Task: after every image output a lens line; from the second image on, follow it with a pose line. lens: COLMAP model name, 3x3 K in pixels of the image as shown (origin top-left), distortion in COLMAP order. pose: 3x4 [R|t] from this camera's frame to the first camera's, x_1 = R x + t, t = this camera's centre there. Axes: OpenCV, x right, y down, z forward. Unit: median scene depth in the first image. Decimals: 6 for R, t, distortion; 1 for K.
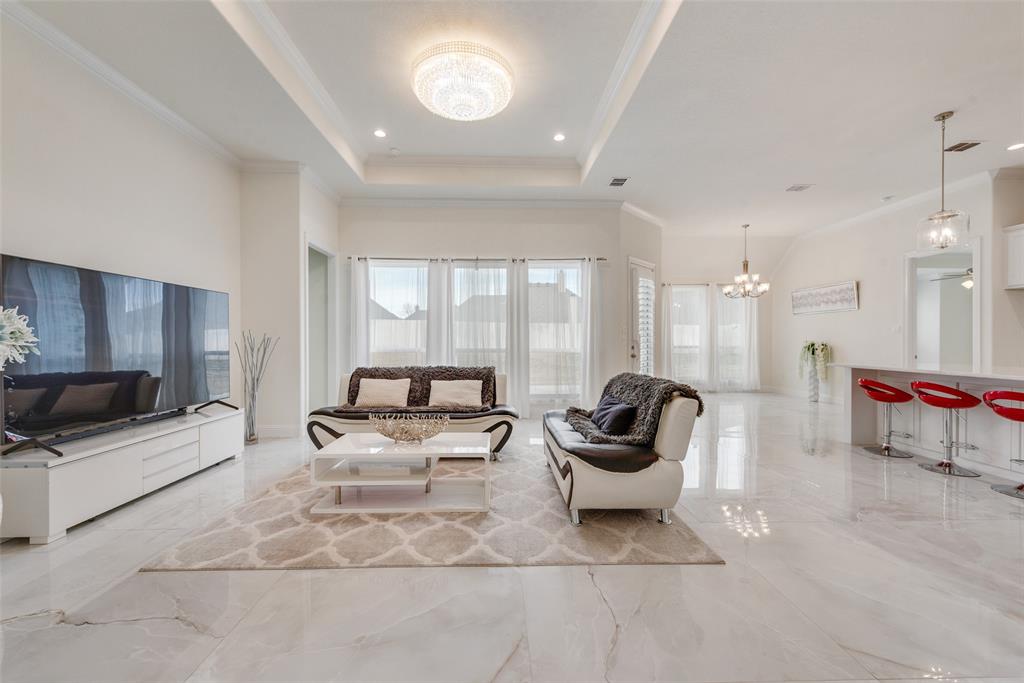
lens RADIAL K [[403.1, 0, 508.2], [0, 403.1, 343.8], [0, 0, 1]] dist [0.013495, -0.003078]
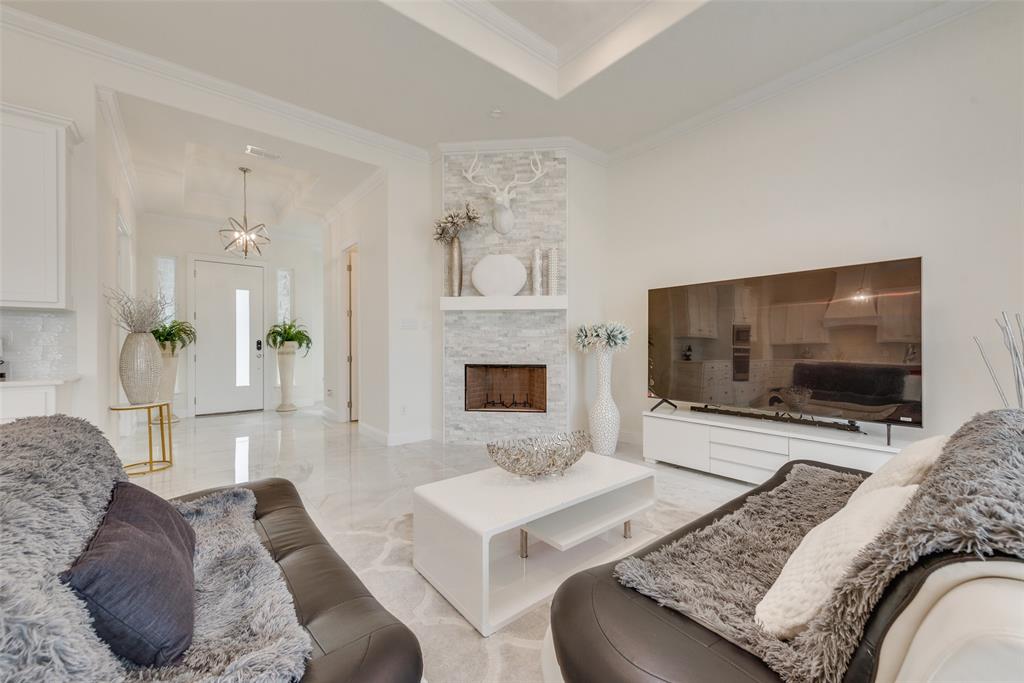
lens RADIAL K [[403.1, 0, 509.7], [0, 403.1, 343.4], [0, 0, 1]] dist [0.013495, -0.003078]
pose [[-0.796495, 0.002635, -0.604639, 0.179210], [-0.000747, 0.999985, 0.005342, 0.003449], [0.604645, 0.004707, -0.796481, 1.184694]]
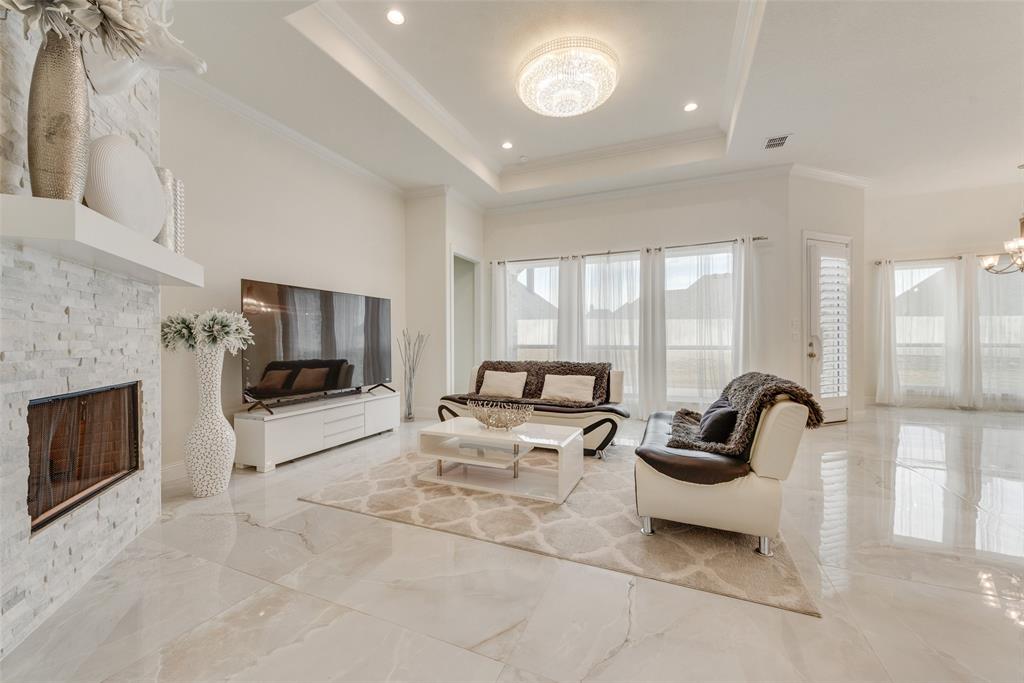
lens RADIAL K [[403.1, 0, 505.7], [0, 403.1, 343.3], [0, 0, 1]] dist [0.013495, -0.003078]
pose [[0.904788, 0.001282, -0.425861, 0.175805], [-0.001136, 0.999999, 0.000596, 0.011637], [0.425861, -0.000056, 0.904788, 0.024844]]
